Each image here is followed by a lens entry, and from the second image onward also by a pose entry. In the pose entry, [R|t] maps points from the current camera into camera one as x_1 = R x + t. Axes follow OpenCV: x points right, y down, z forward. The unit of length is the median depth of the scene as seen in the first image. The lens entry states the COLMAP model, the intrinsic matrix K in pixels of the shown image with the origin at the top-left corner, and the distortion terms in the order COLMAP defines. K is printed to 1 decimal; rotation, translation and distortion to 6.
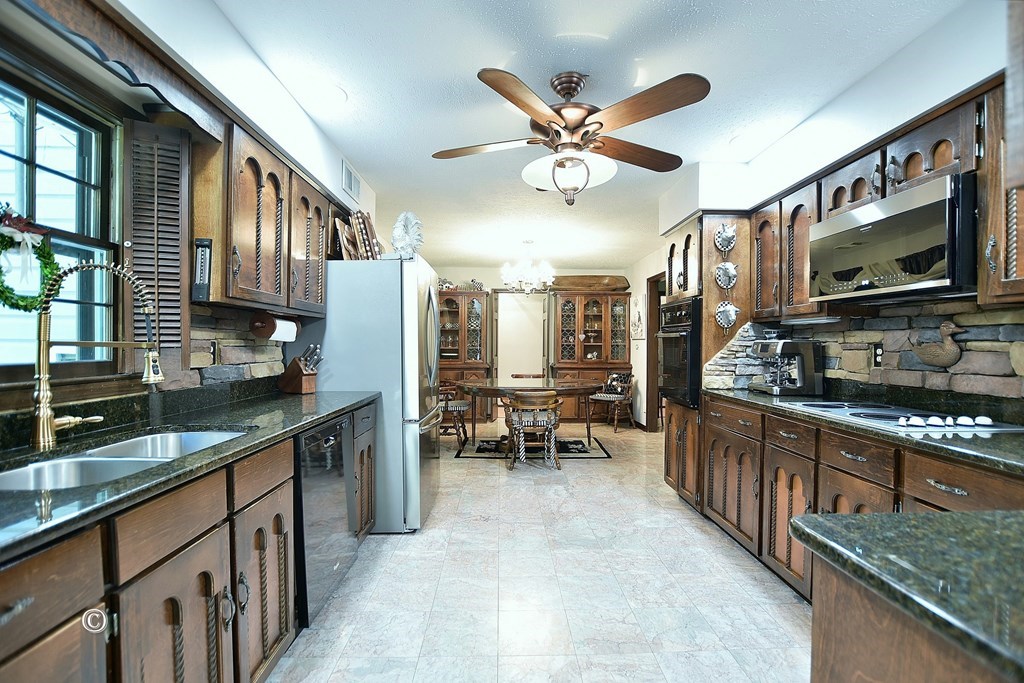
lens RADIAL K [[460.1, 0, 515.5], [0, 460.1, 346.3], [0, 0, 1]] dist [-0.030481, 0.002738]
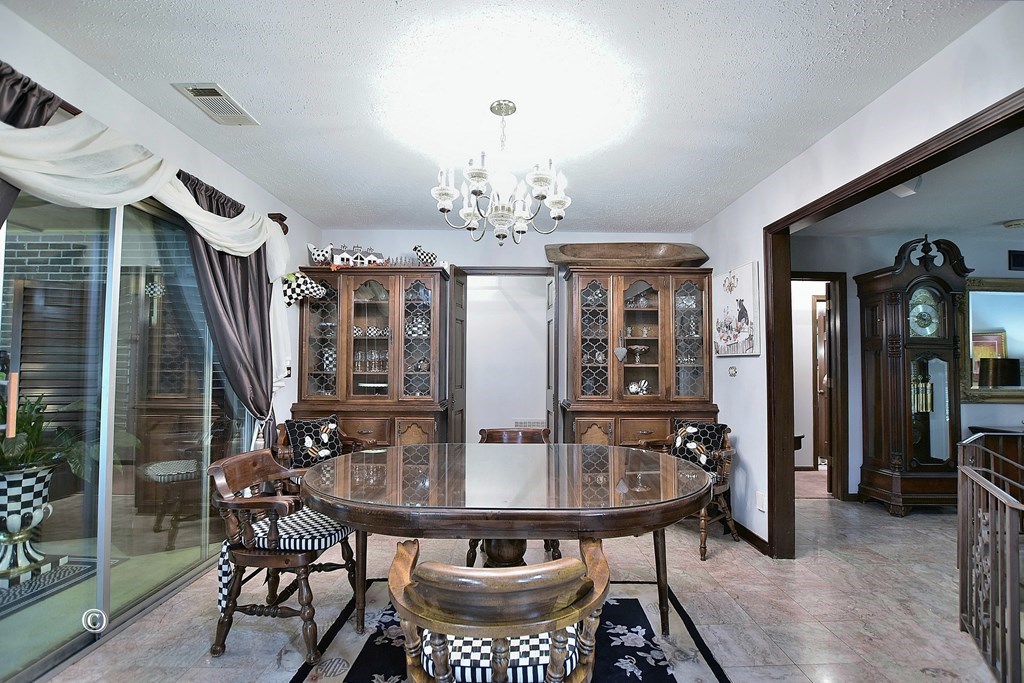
lens RADIAL K [[460.1, 0, 506.1], [0, 460.1, 343.7], [0, 0, 1]] dist [-0.030481, 0.002738]
pose [[0.999140, -0.002839, -0.041362, 0.034675], [0.000741, 0.998716, -0.050654, -0.003656], [0.041453, 0.050579, 0.997859, 0.465206]]
